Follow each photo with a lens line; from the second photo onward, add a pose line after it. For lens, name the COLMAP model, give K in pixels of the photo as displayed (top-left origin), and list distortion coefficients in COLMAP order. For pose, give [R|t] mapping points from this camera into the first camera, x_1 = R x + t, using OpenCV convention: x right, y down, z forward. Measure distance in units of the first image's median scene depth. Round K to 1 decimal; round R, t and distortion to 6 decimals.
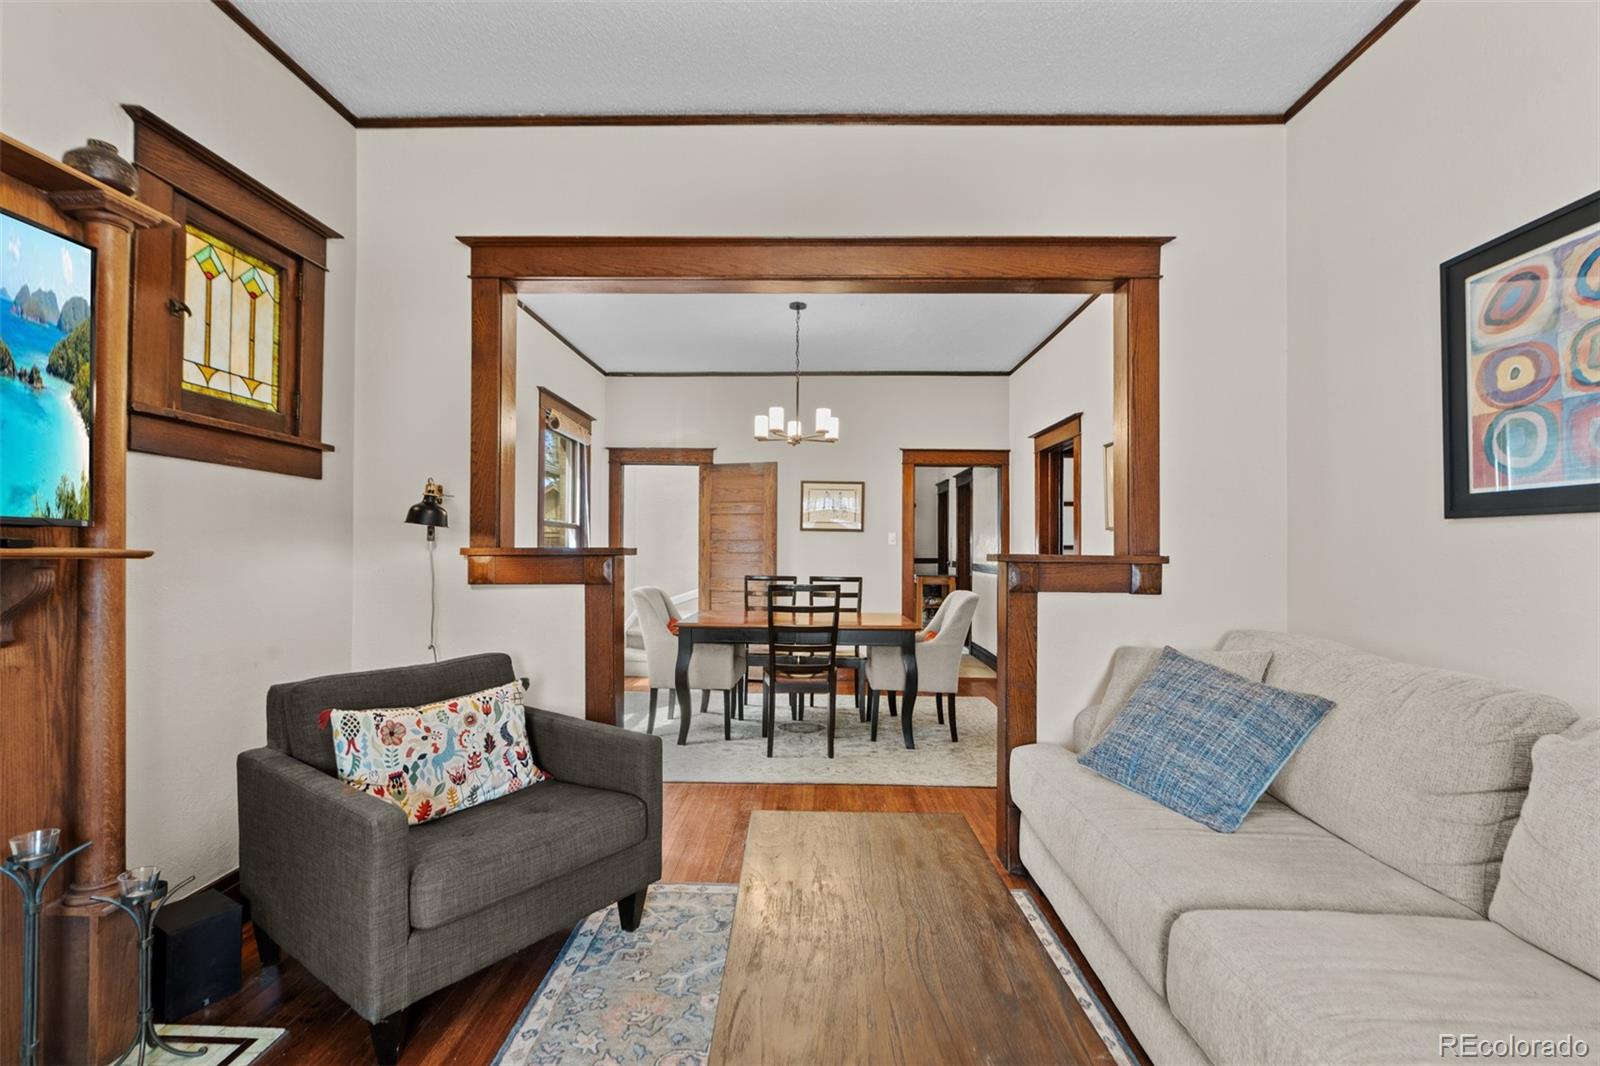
lens RADIAL K [[728.7, 0, 797.5], [0, 728.7, 537.1], [0, 0, 1]] dist [-0.011006, 0.003261]
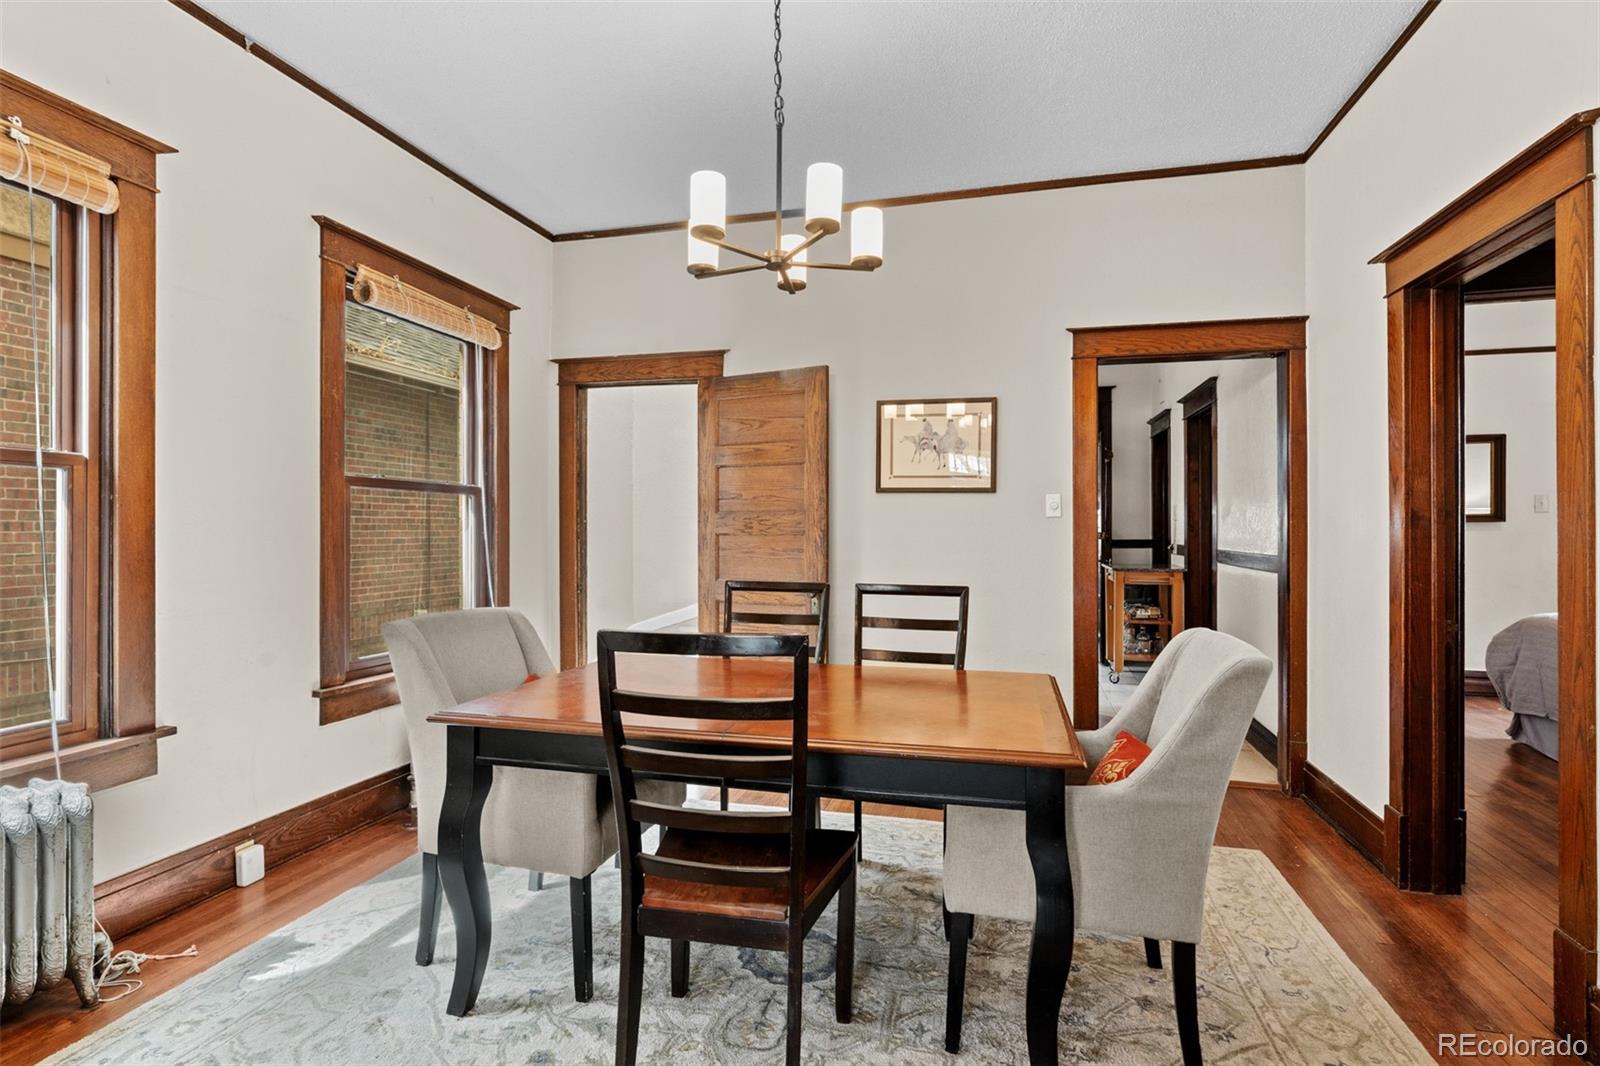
lens RADIAL K [[802.9, 0, 801.4], [0, 802.9, 529.8], [0, 0, 1]] dist [-0.008629, 0.002501]
pose [[0.974412, -0.009262, -0.224580, 0.083361], [0.013038, 0.999797, 0.015337, 0.008945], [0.224393, -0.017873, 0.974335, 0.405379]]
